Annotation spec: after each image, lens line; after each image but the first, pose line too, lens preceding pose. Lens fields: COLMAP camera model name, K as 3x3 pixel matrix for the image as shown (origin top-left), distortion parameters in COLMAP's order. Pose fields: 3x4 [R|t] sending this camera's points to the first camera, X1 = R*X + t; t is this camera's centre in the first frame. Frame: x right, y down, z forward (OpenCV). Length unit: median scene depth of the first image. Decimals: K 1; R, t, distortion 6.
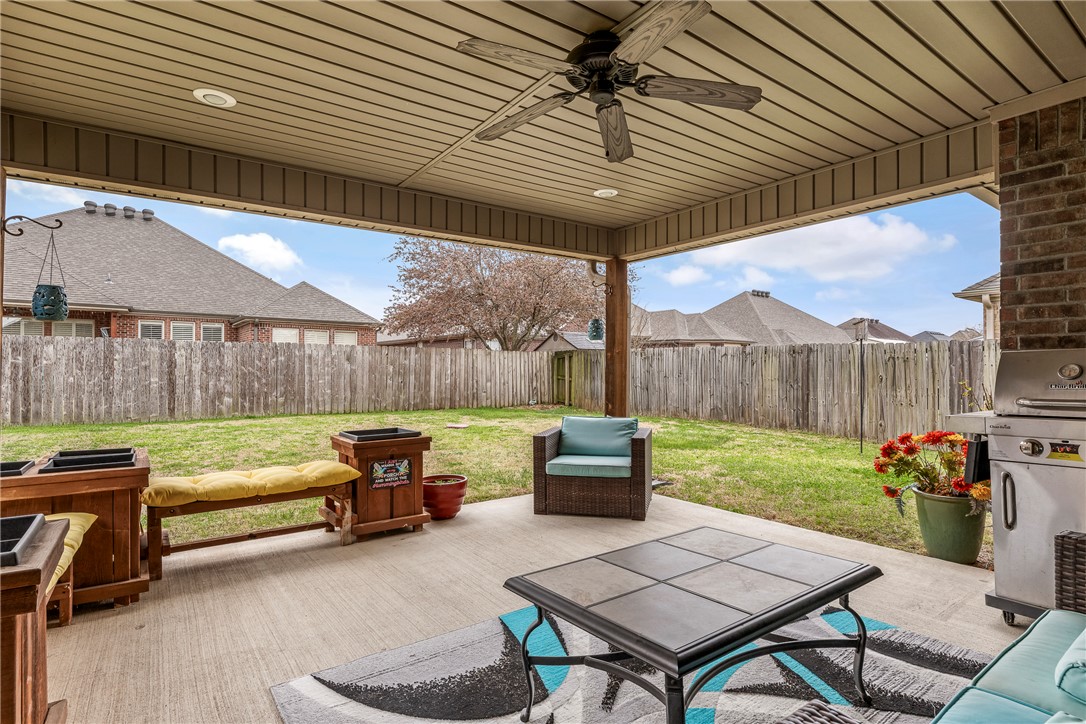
lens RADIAL K [[539.9, 0, 542.1], [0, 539.9, 369.6], [0, 0, 1]] dist [-0.000755, -0.000204]
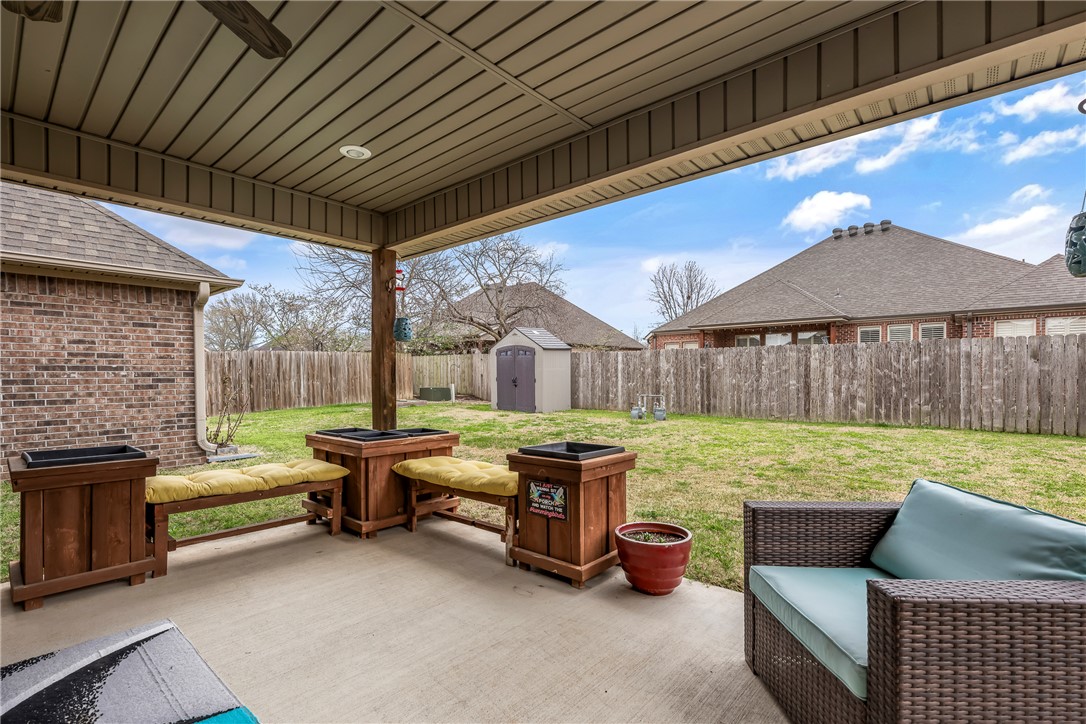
lens RADIAL K [[501.1, 0, 540.3], [0, 501.1, 381.9], [0, 0, 1]] dist [0.001835, 0.000262]
pose [[0.232846, 0.010268, -0.972460, 0.144662], [0.006782, 0.999903, 0.012181, 0.002366], [0.972490, -0.009432, 0.232753, 0.267065]]
